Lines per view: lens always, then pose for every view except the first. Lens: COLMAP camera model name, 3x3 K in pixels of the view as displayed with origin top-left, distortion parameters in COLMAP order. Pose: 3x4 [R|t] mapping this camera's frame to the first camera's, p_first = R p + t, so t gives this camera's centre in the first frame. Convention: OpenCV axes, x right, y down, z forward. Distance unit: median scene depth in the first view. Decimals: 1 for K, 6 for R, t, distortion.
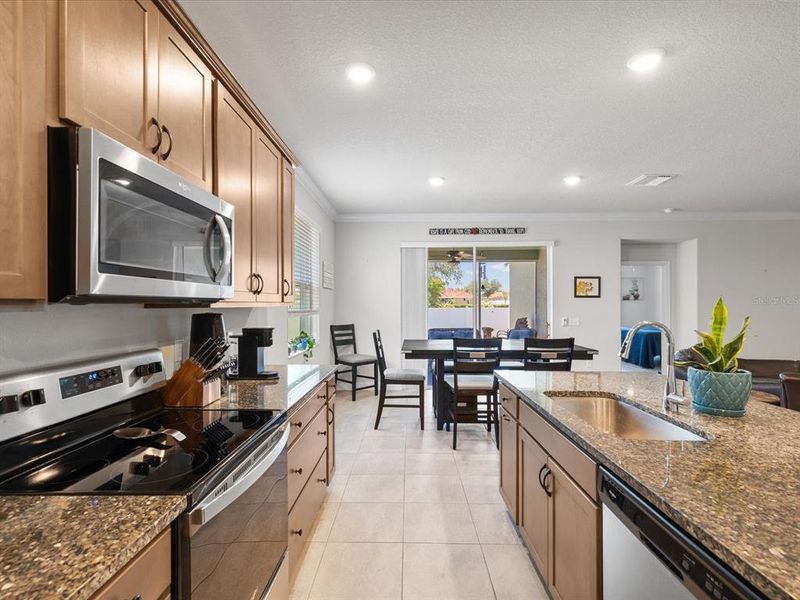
lens RADIAL K [[381.1, 0, 400.5], [0, 381.1, 302.4], [0, 0, 1]] dist [0.002807, 0.001050]
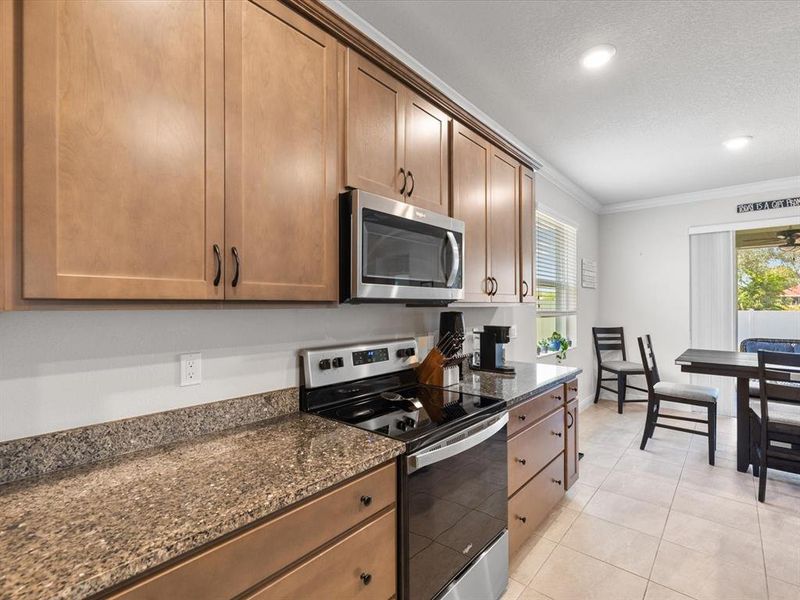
lens RADIAL K [[381.1, 0, 400.5], [0, 381.1, 302.4], [0, 0, 1]] dist [0.002807, 0.001050]
pose [[0.769148, -0.000344, -0.639070, 0.113876], [0.000057, 1.000000, -0.000469, -0.000430], [0.639070, 0.000325, 0.769148, -0.026300]]
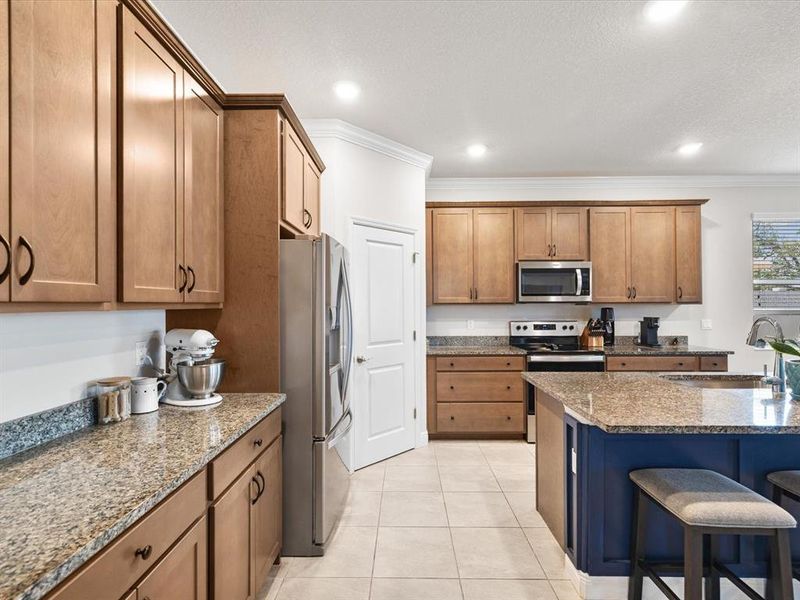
lens RADIAL K [[381.1, 0, 400.5], [0, 381.1, 302.4], [0, 0, 1]] dist [0.002807, 0.001050]
pose [[0.009240, -0.002005, -0.999955, 1.294850], [0.007597, 0.999969, -0.001934, -0.004925], [0.999928, -0.007579, 0.009255, -0.137391]]
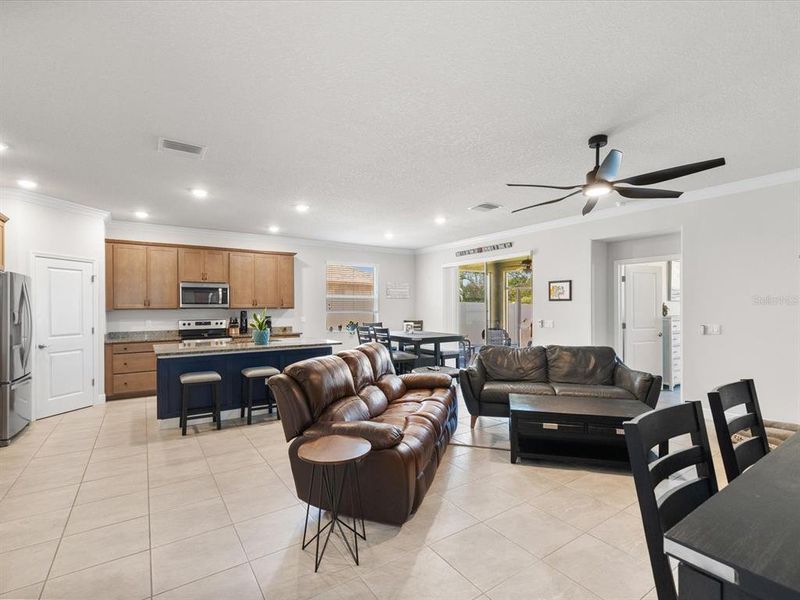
lens RADIAL K [[381.2, 0, 401.1], [0, 381.2, 305.9], [0, 0, 1]] dist [0.002052, 0.000742]
pose [[0.577660, -0.004829, -0.816263, 2.651265], [0.008693, 0.999962, 0.000236, -0.006786], [0.816231, -0.007232, 0.577680, 0.108259]]
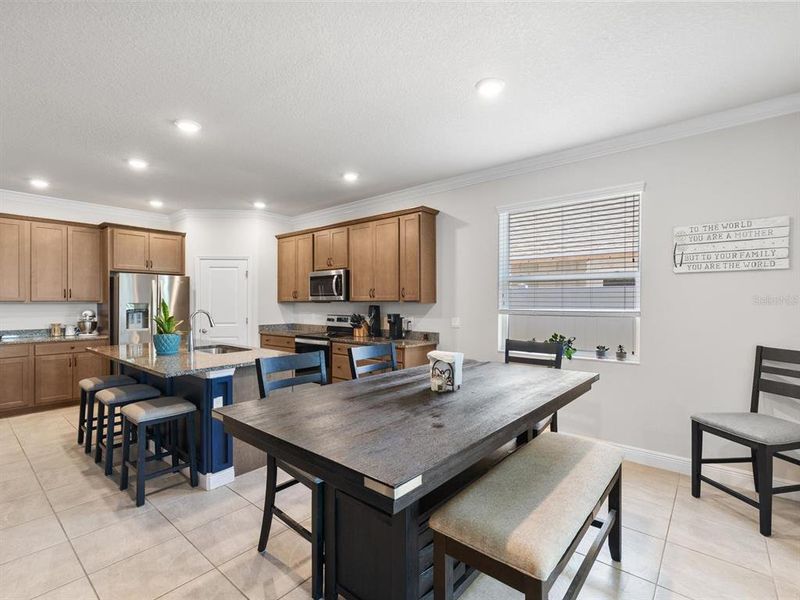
lens RADIAL K [[379.0, 0, 400.0], [0, 379.0, 300.0], [0, 0, 1]] dist [0.004000, 0.000955]
pose [[-0.627478, -0.000919, -0.778634, 1.102866], [0.005072, 0.999973, -0.005268, 0.005270], [0.778618, -0.007255, -0.627457, 2.203142]]
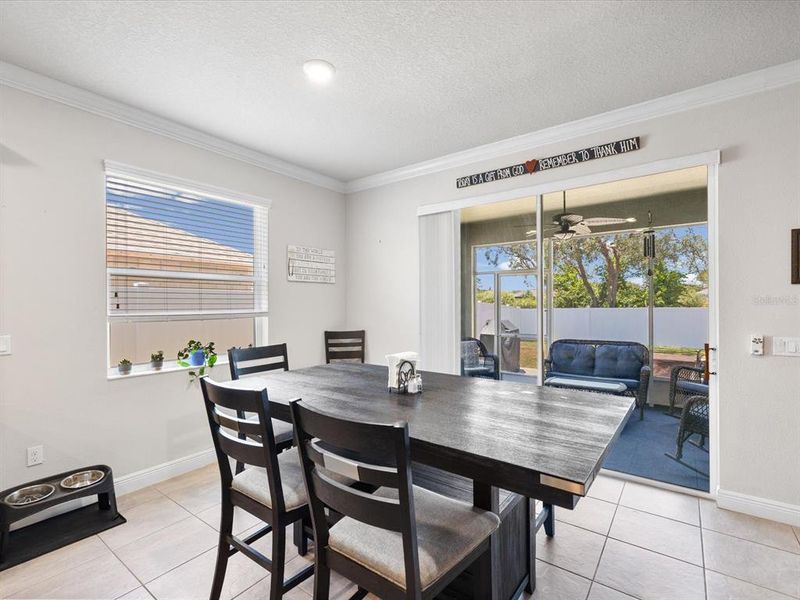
lens RADIAL K [[381.1, 0, 400.5], [0, 381.1, 302.4], [0, 0, 1]] dist [0.002807, 0.001050]
pose [[0.812653, -0.004589, -0.582729, 0.875213], [0.007467, 0.999969, 0.002538, 0.005293], [0.582700, -0.006414, 0.812662, 1.102123]]
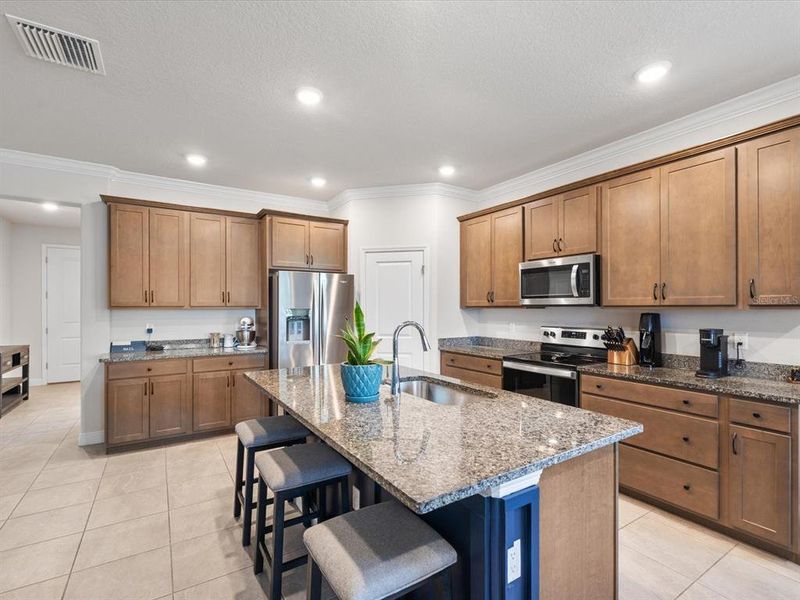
lens RADIAL K [[381.1, 0, 400.5], [0, 381.1, 302.4], [0, 0, 1]] dist [0.002807, 0.001050]
pose [[-0.830978, -0.002993, -0.556297, 0.931401], [0.005340, 0.999897, -0.013356, 0.000948], [0.556280, -0.014069, -0.830876, 1.375333]]
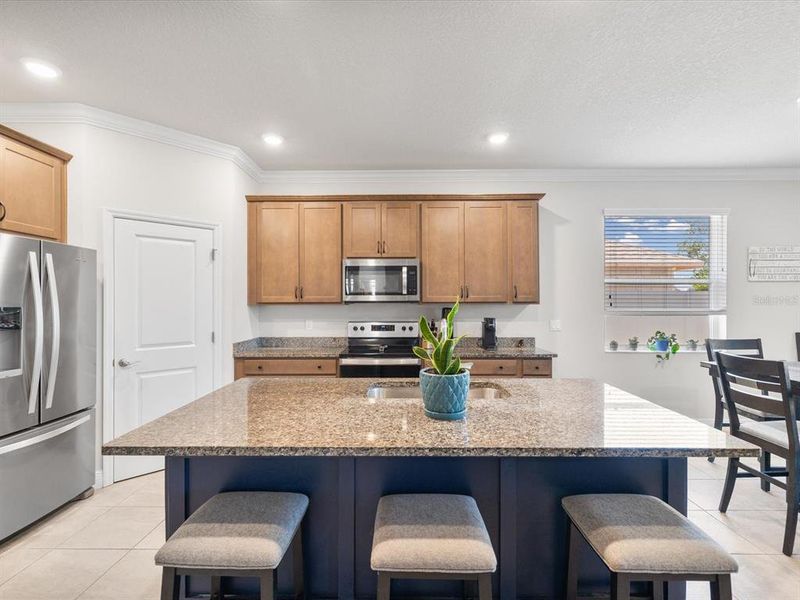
lens RADIAL K [[381.1, 0, 400.5], [0, 381.1, 302.4], [0, 0, 1]] dist [0.002807, 0.001050]
pose [[0.008899, 0.000515, -0.999960, 1.215897], [0.005932, 0.999982, 0.000568, -0.002004], [0.999943, -0.005937, 0.008896, 0.592576]]
